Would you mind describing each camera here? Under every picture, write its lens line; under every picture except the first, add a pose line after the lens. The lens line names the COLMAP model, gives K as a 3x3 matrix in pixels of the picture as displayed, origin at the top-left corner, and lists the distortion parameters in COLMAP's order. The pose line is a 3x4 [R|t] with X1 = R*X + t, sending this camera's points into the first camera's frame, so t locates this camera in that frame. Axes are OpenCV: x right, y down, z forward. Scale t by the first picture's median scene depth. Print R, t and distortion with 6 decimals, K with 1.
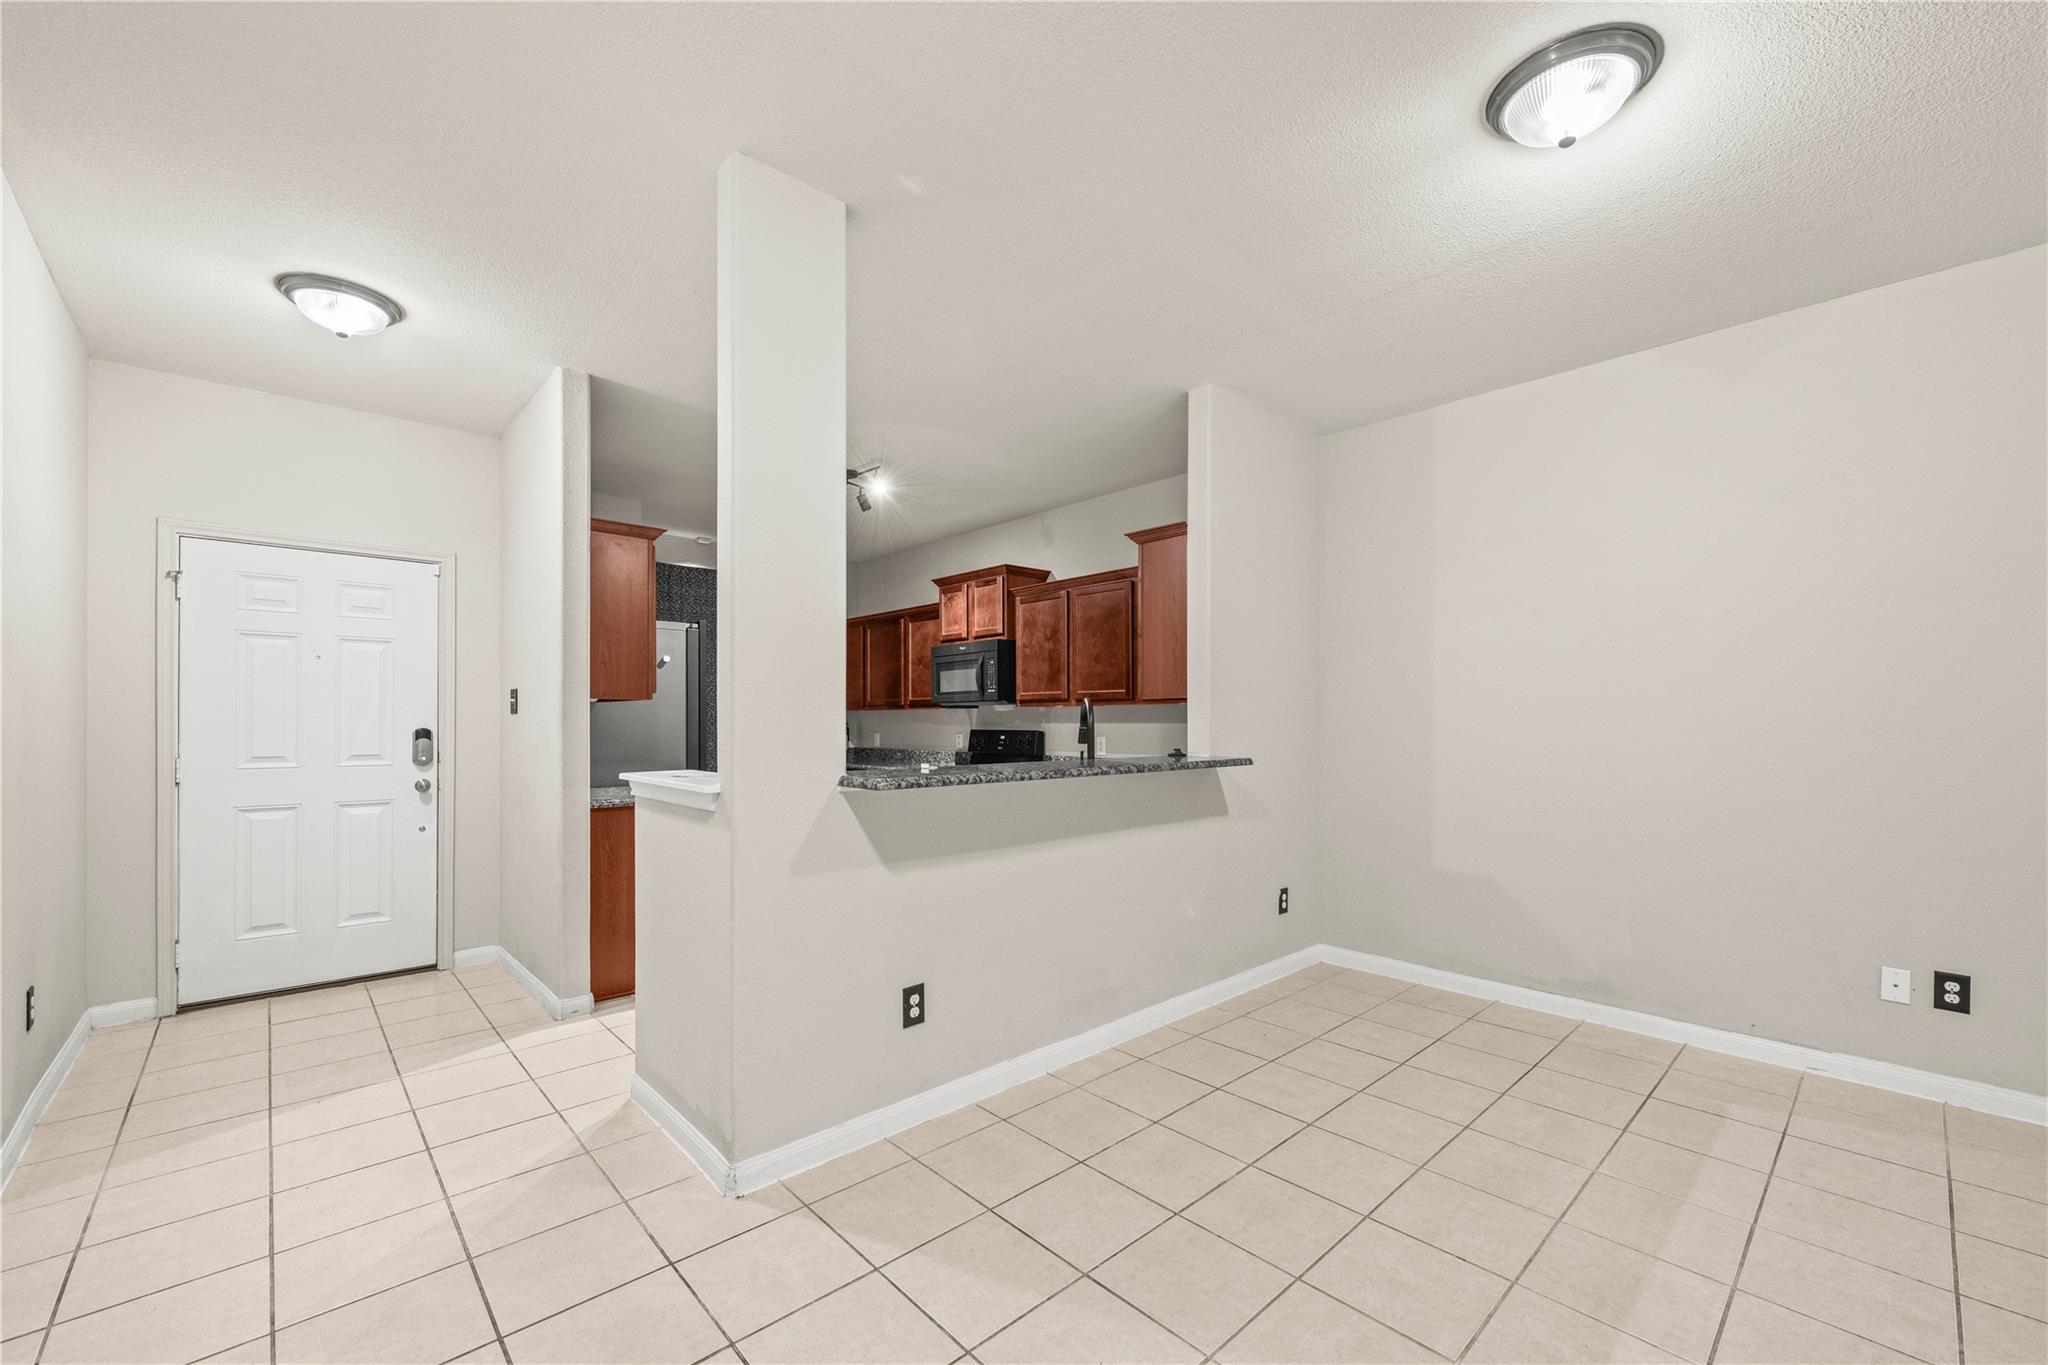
lens RADIAL K [[818.4, 0, 1036.0], [0, 818.4, 706.2], [0, 0, 1]] dist [-0.000714, 0.000134]
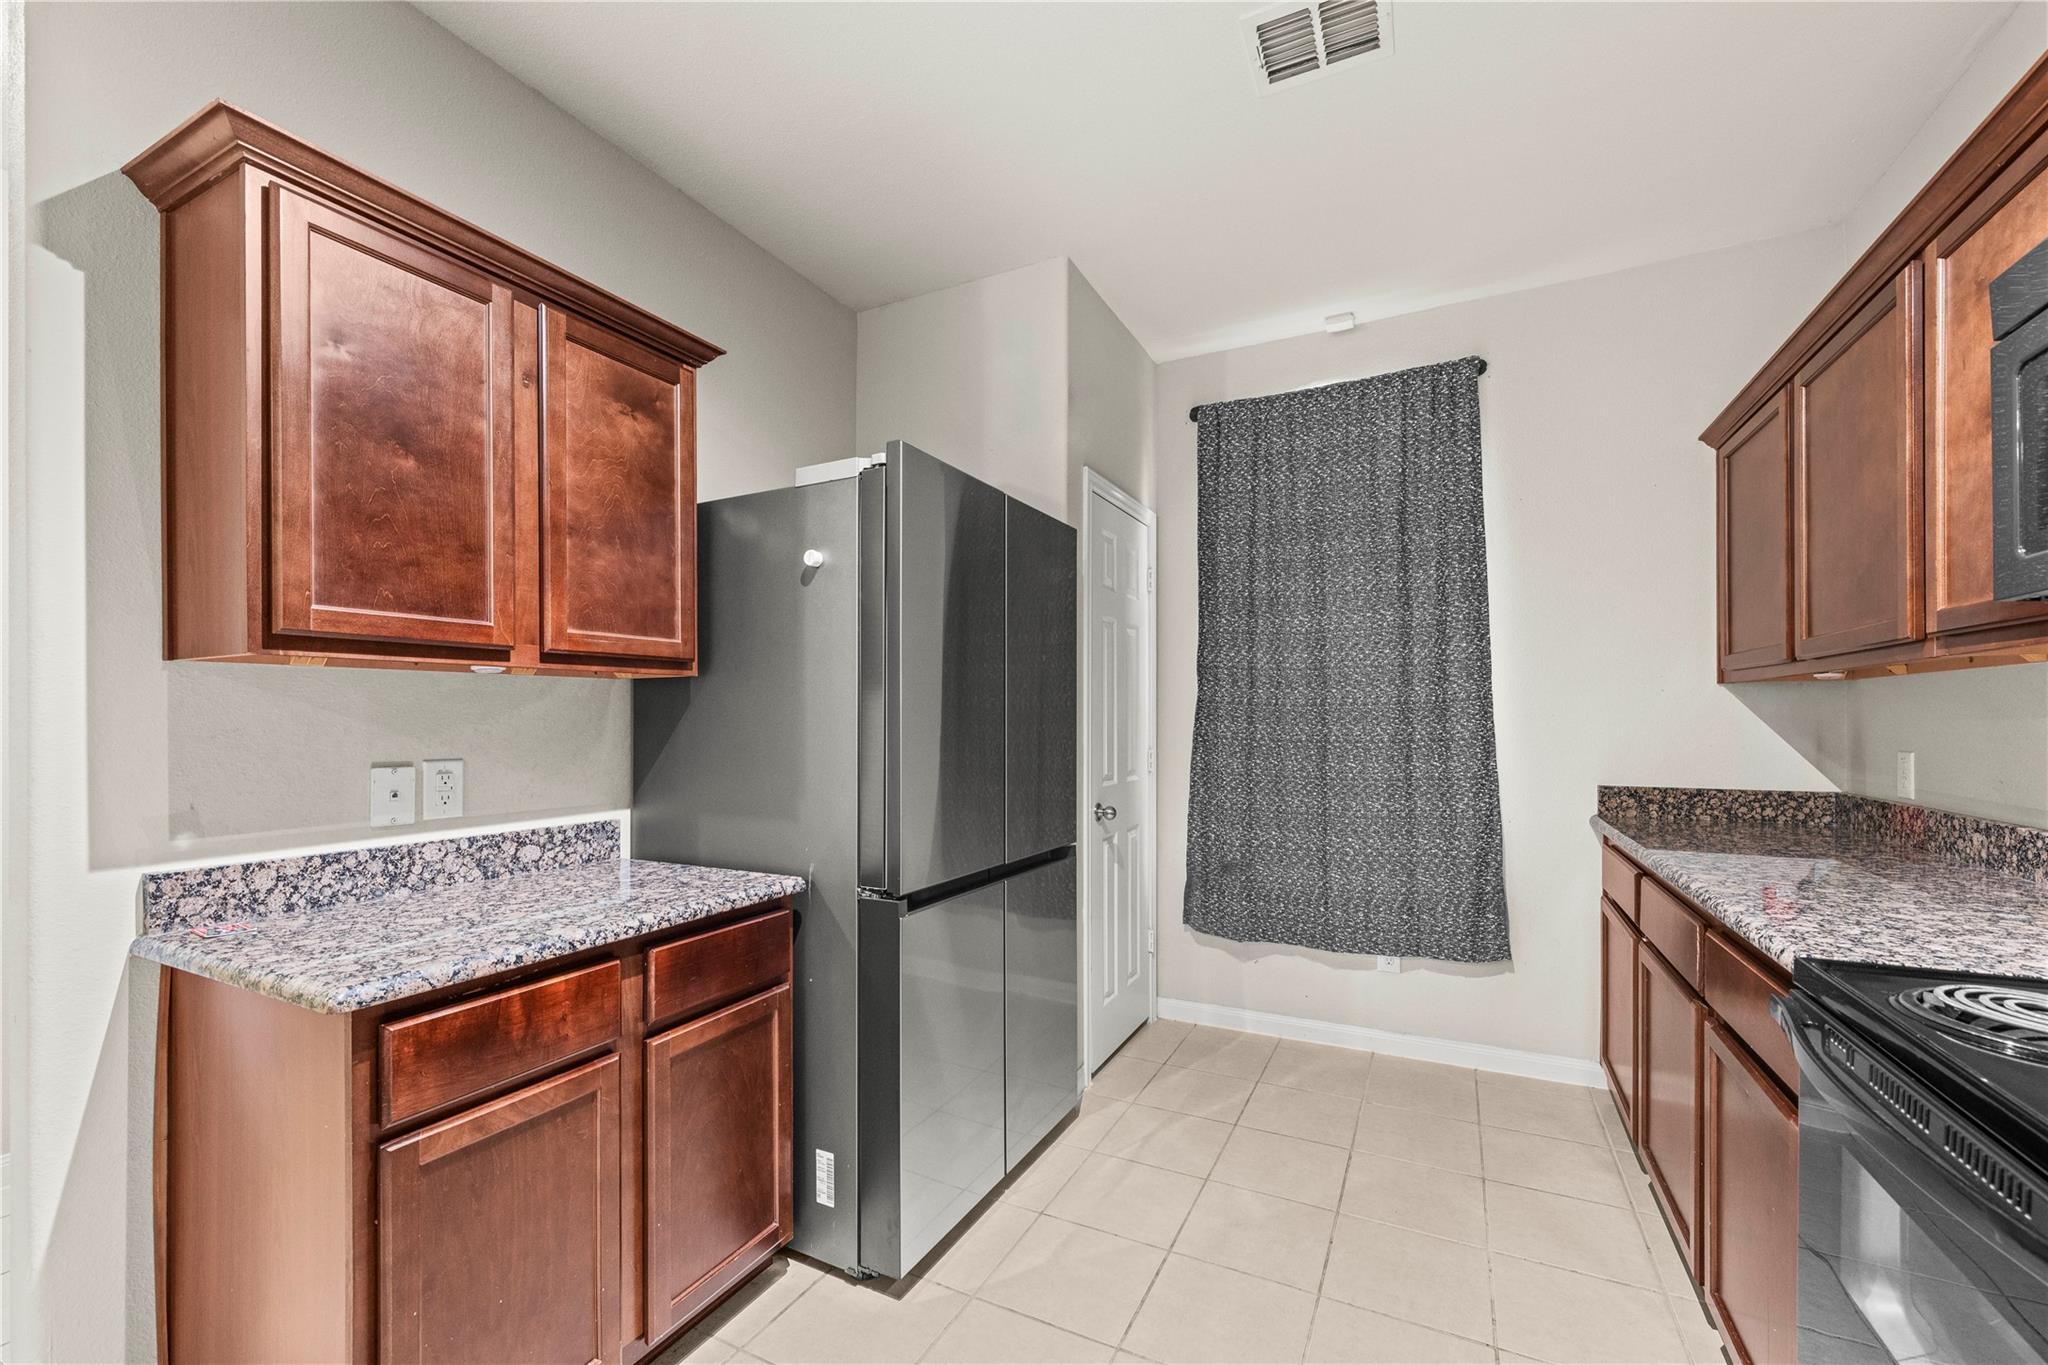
lens RADIAL K [[818.2, 0, 1025.3], [0, 818.2, 720.8], [0, 0, 1]] dist [-0.001066, -0.000105]
pose [[0.337632, 0.003245, -0.941273, -0.034849], [0.020546, 0.999730, 0.010816, 0.015696], [0.941054, -0.022991, 0.337474, 0.780088]]
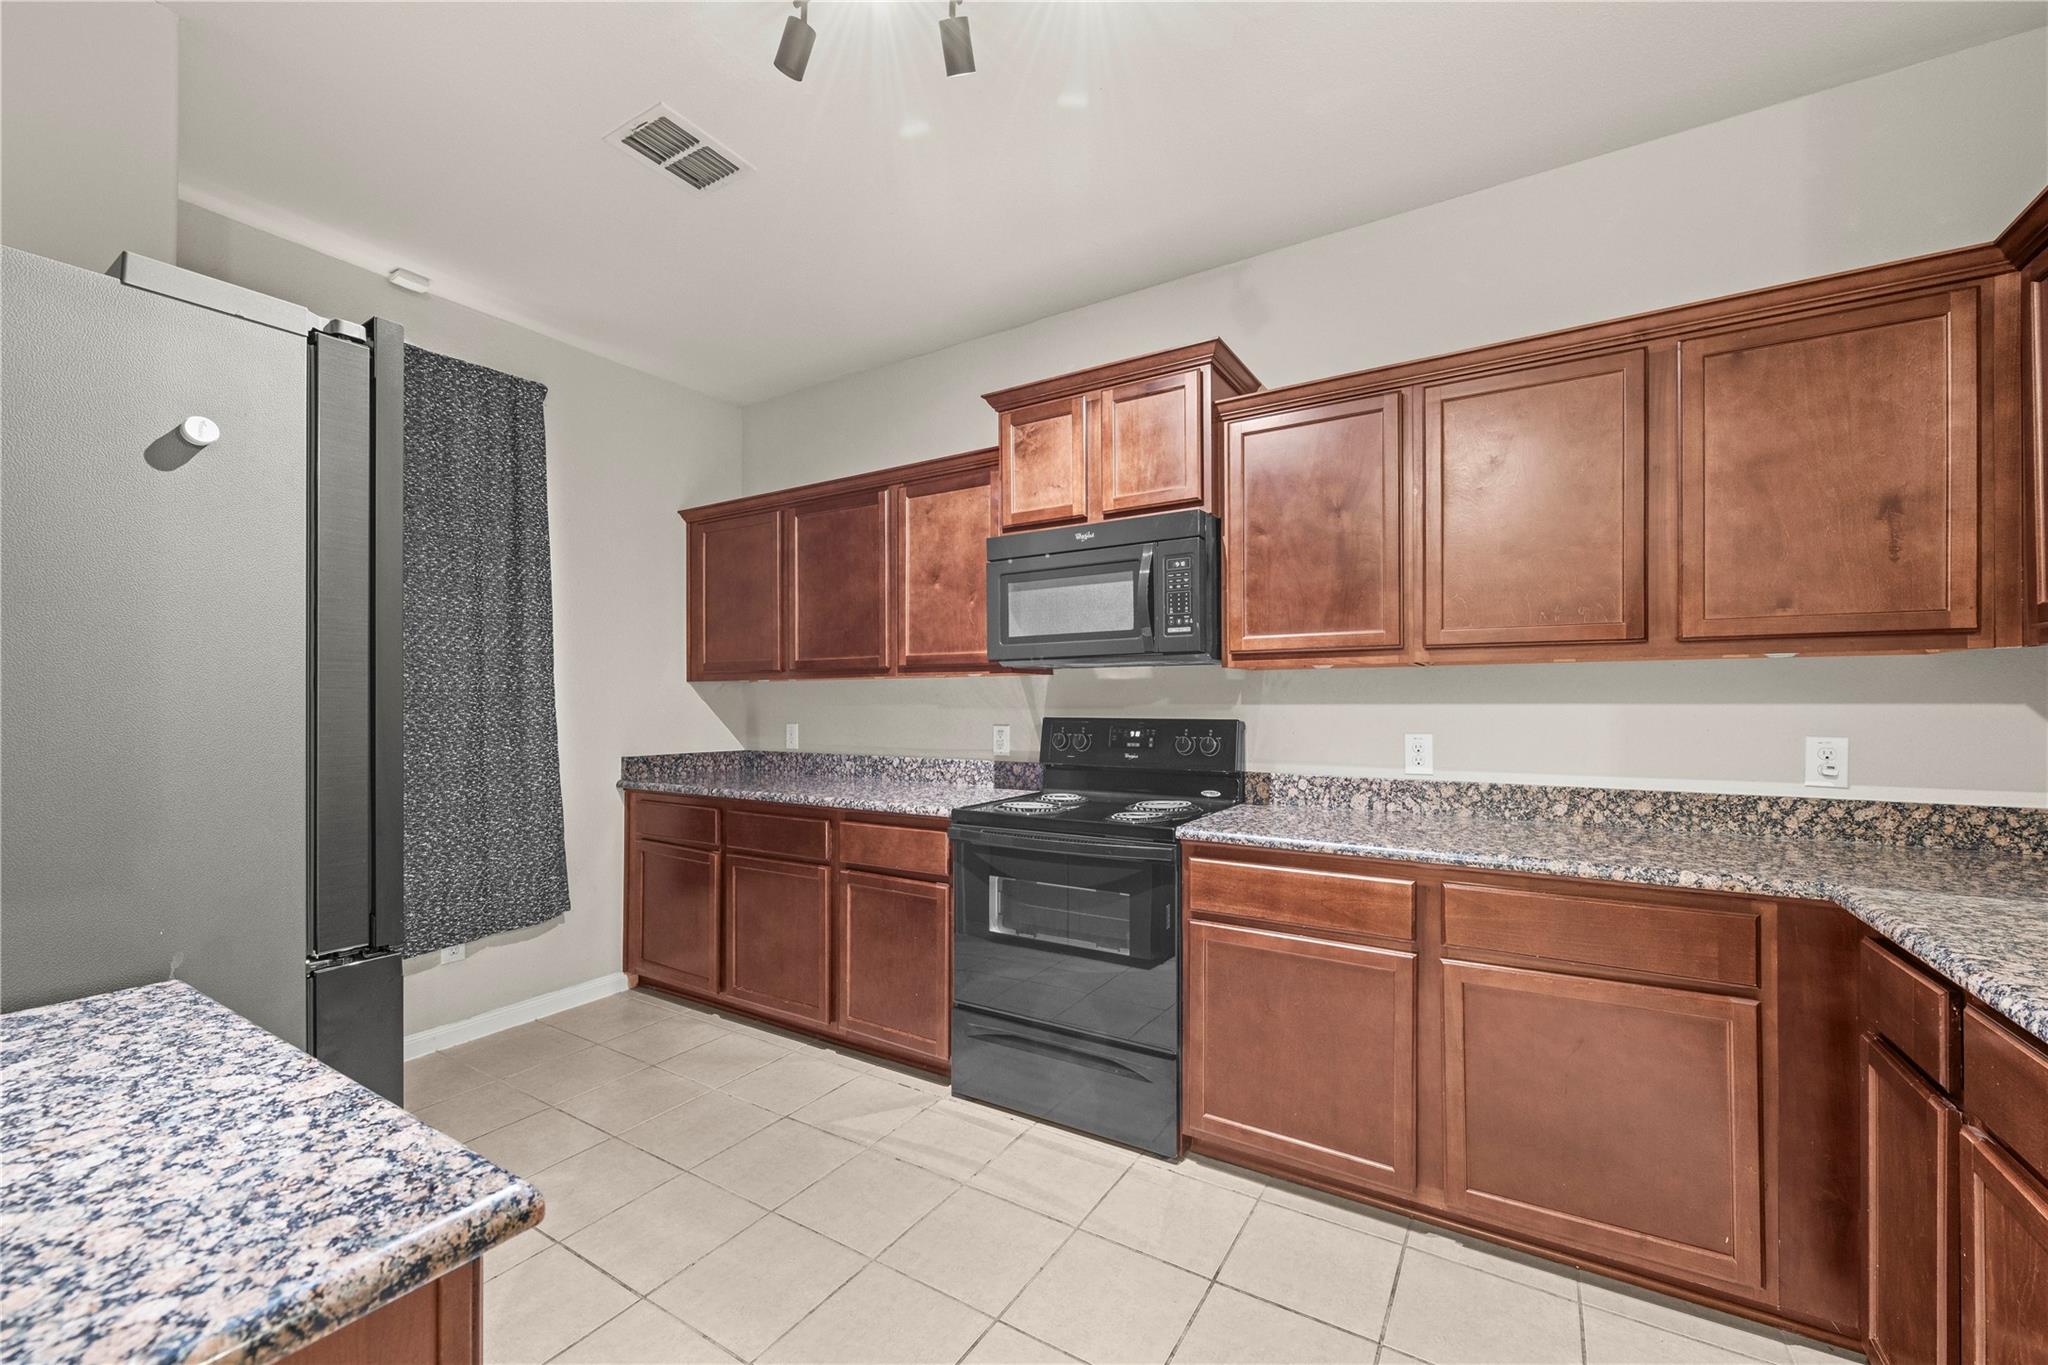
lens RADIAL K [[812.6, 0, 1045.7], [0, 812.6, 698.8], [0, 0, 1]] dist [-0.001085, -0.000025]
pose [[0.964085, 0.000951, 0.265591, -0.227298], [-0.004414, 0.999913, 0.012440, 0.012387], [-0.265556, -0.013165, 0.964006, 0.576844]]
